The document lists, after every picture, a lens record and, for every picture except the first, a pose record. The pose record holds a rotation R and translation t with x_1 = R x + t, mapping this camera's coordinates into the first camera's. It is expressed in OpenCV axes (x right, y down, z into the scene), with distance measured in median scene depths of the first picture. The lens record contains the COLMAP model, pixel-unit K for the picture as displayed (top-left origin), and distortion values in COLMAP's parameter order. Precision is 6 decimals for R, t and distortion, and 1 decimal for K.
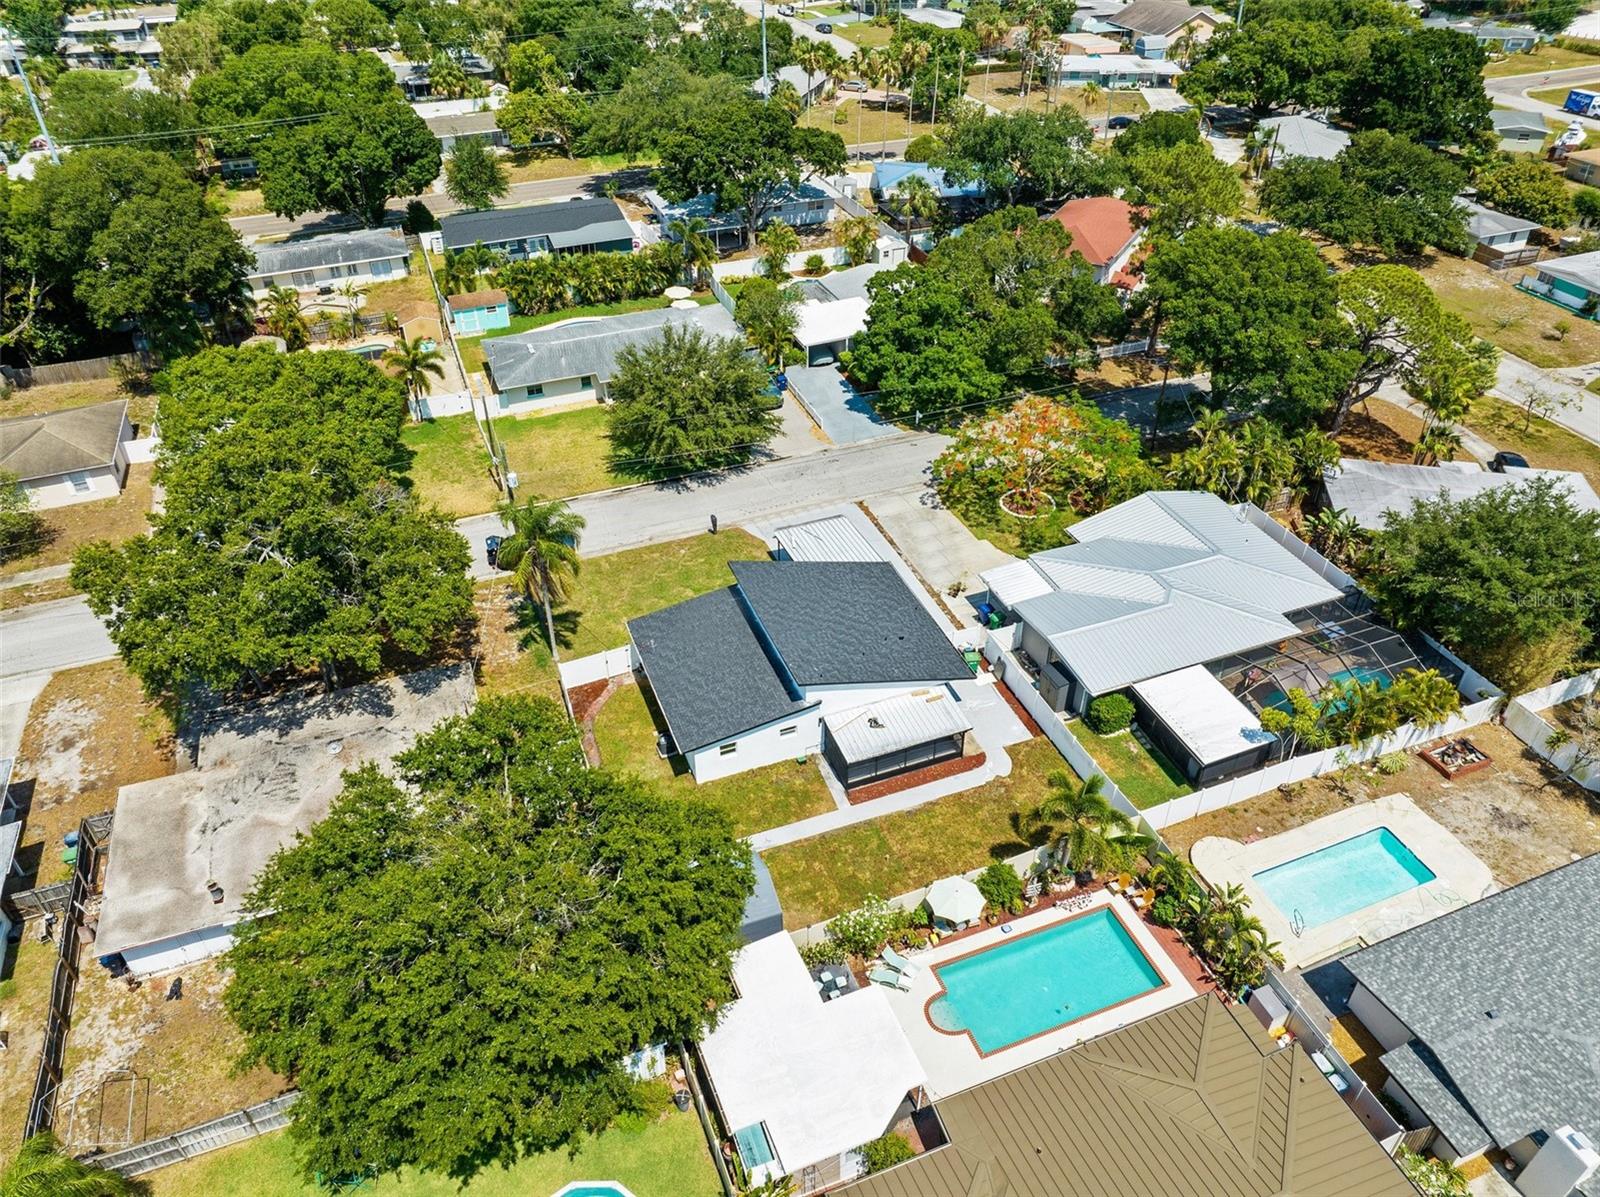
lens RADIAL K [[1126.0, 0, 800.0], [0, 1126.0, 598.5], [0, 0, 1]] dist [-0.046775, 0.021088]
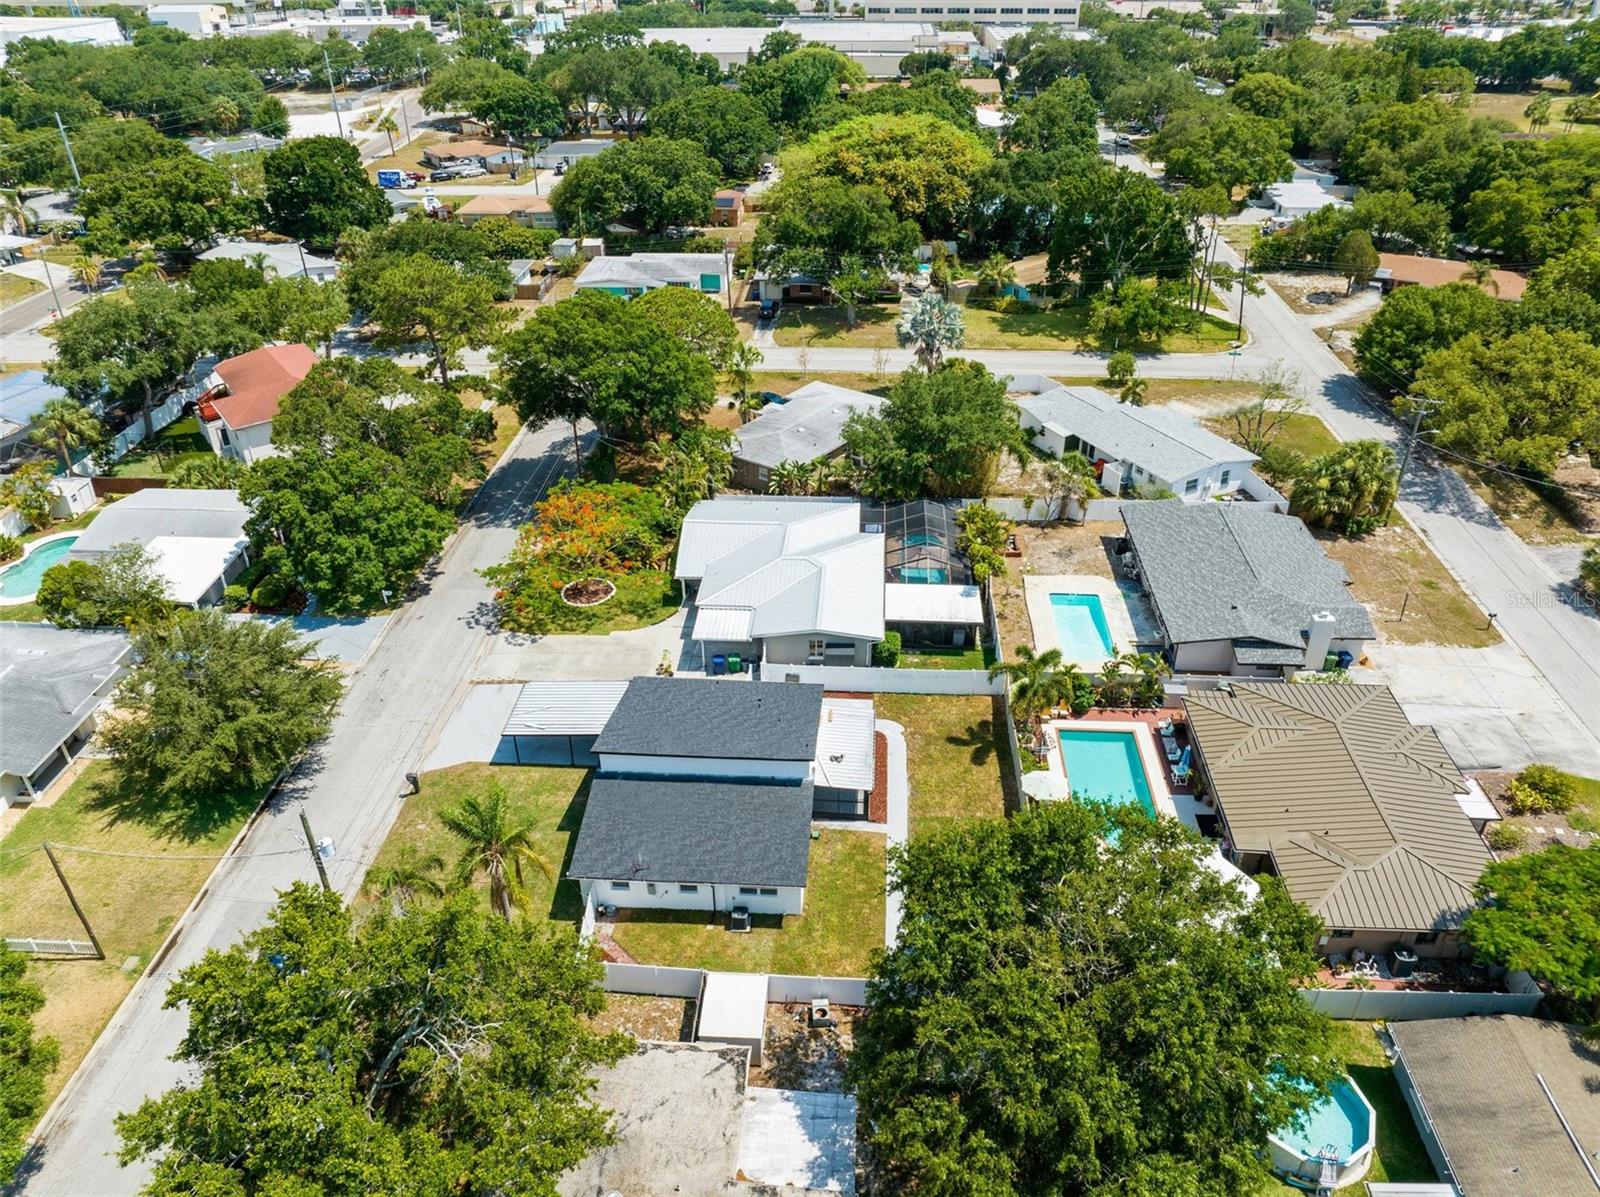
lens RADIAL K [[1126.0, 0, 800.0], [0, 1126.0, 598.5], [0, 0, 1]] dist [-0.046775, 0.021088]
pose [[0.416087, -0.474649, 0.775616, -0.455702], [0.545982, 0.812500, 0.204323, -0.161928], [-0.727169, 0.338456, 0.597221, 0.220778]]
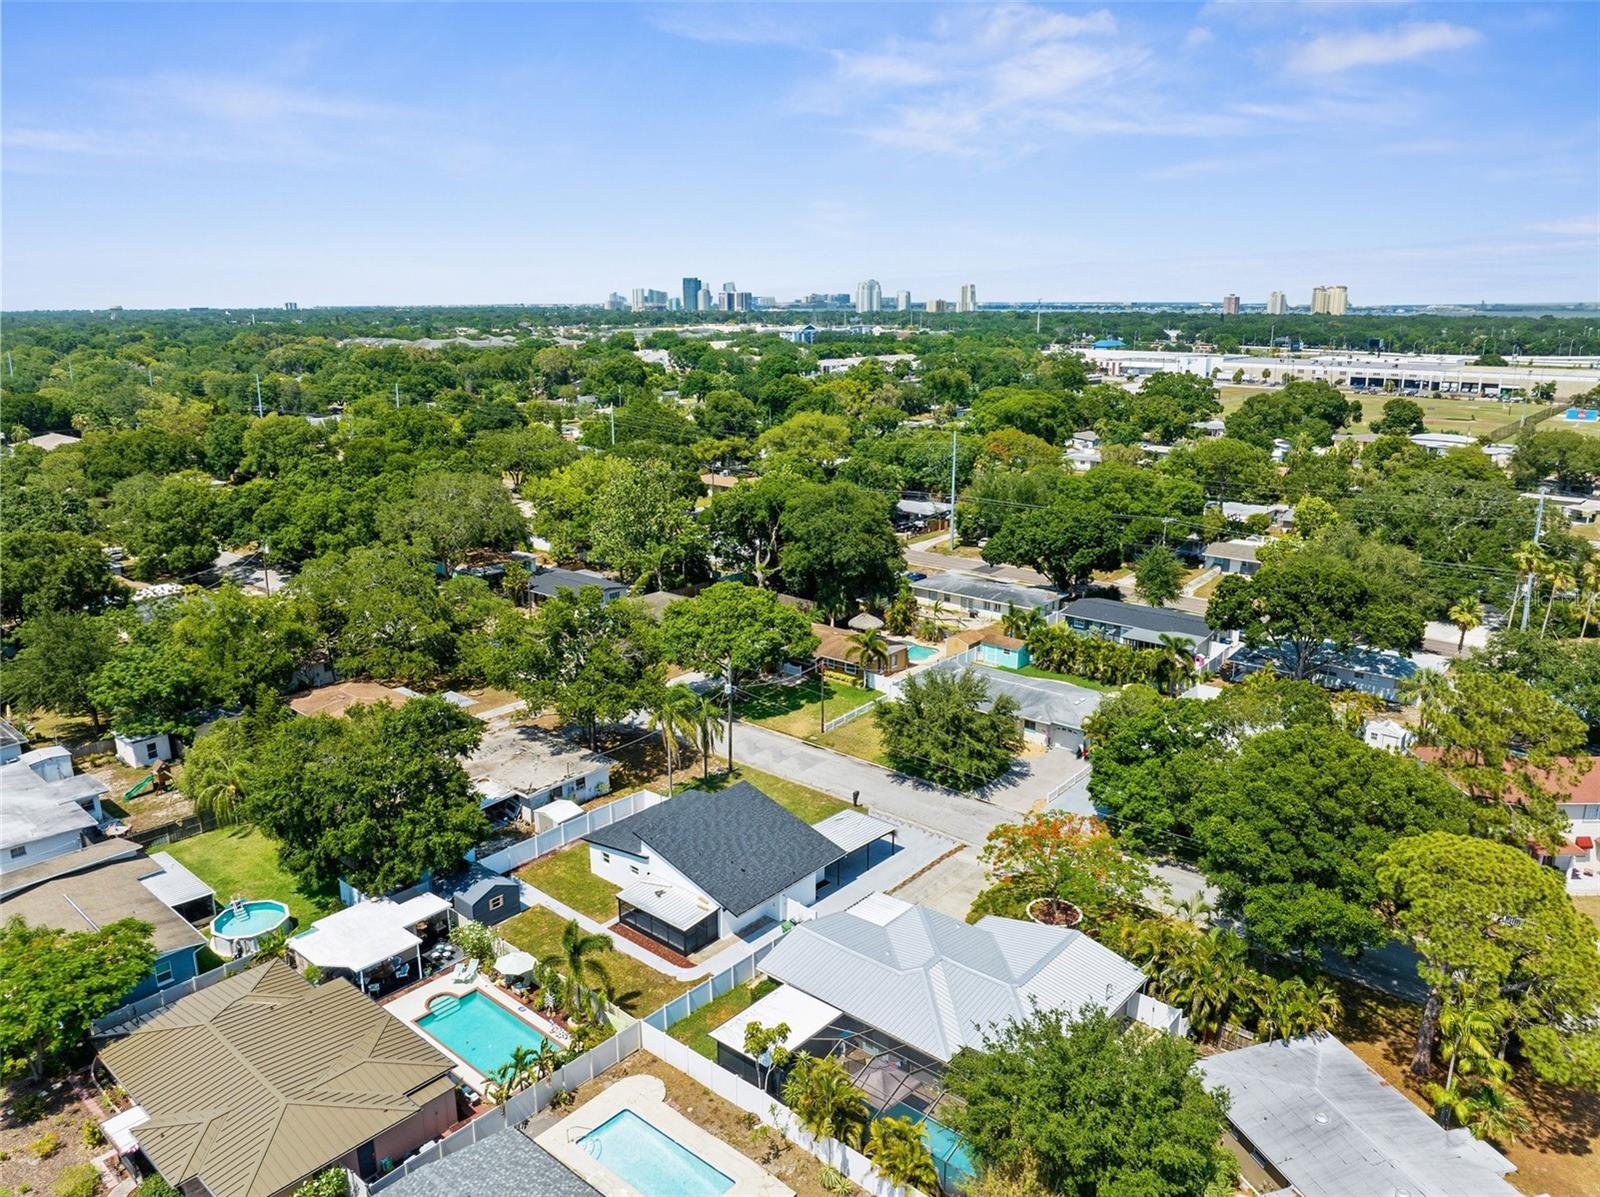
lens RADIAL K [[1126.0, 0, 800.0], [0, 1126.0, 598.5], [0, 0, 1]] dist [-0.046775, 0.021088]
pose [[0.464652, 0.230497, -0.854968, 0.784980], [-0.527413, 0.847619, -0.058119, -0.128027], [0.711290, 0.477927, 0.515414, 0.172957]]
